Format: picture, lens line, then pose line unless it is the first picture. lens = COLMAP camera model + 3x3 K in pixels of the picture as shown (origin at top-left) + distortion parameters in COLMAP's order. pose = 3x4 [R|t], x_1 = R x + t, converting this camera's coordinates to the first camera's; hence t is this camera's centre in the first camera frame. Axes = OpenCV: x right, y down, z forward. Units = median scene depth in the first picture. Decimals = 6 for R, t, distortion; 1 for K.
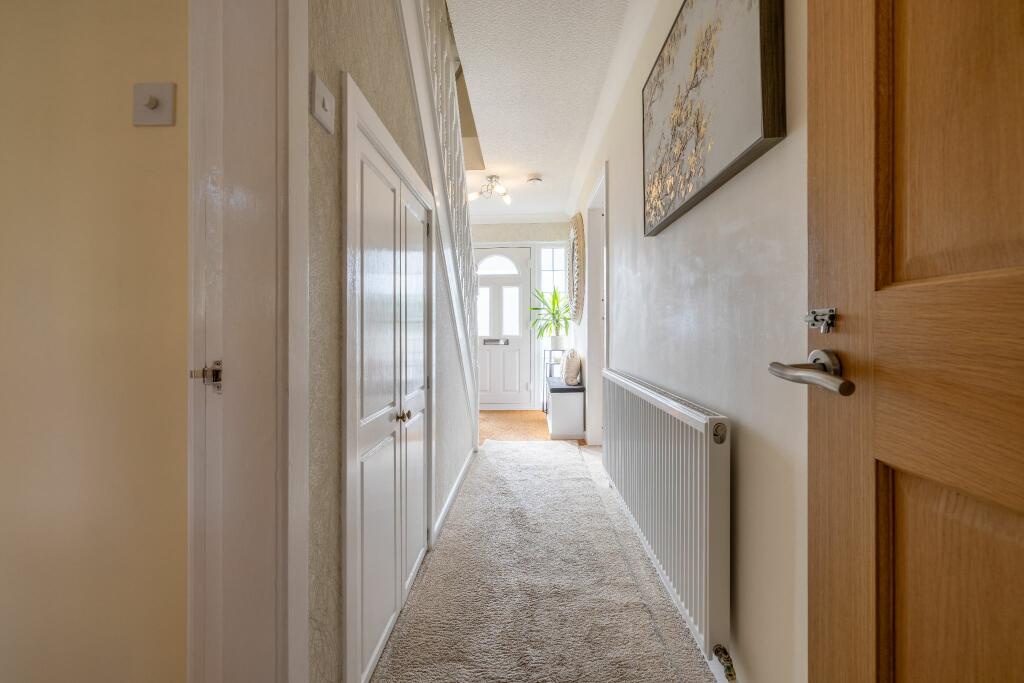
lens RADIAL K [[434.0, 0, 513.3], [0, 434.0, 335.0], [0, 0, 1]] dist [0.001320, 0.000375]
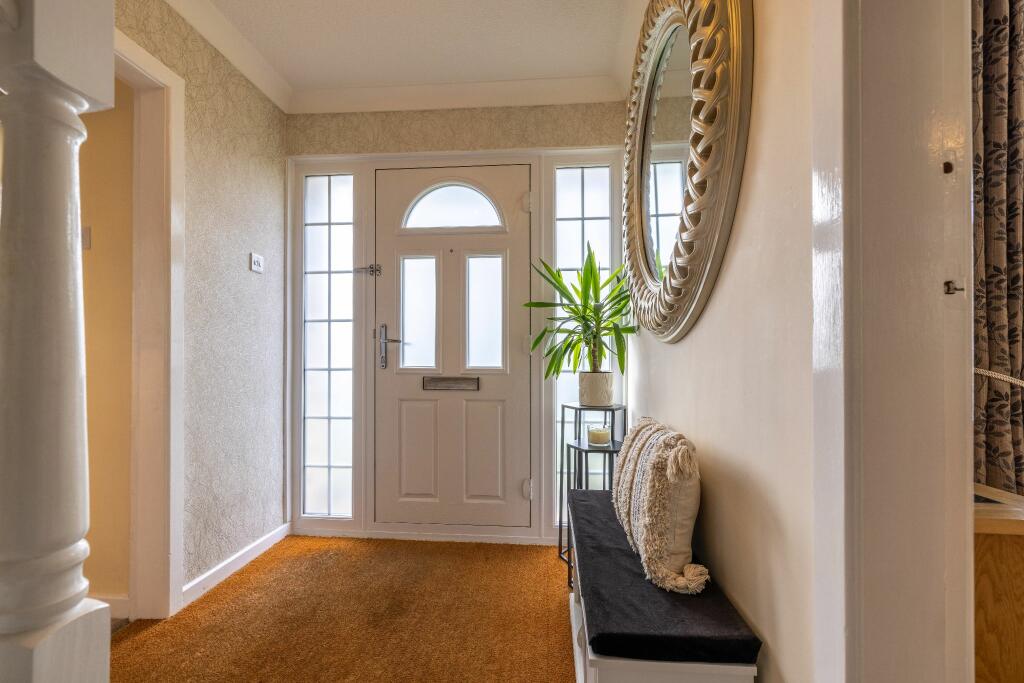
lens RADIAL K [[434.0, 0, 511.1], [0, 434.0, 347.1], [0, 0, 1]] dist [0.001320, 0.000375]
pose [[0.998321, -0.002483, -0.057870, 0.045880], [0.002053, 0.999970, -0.007480, -0.018067], [0.057887, 0.007348, 0.998296, 0.581848]]
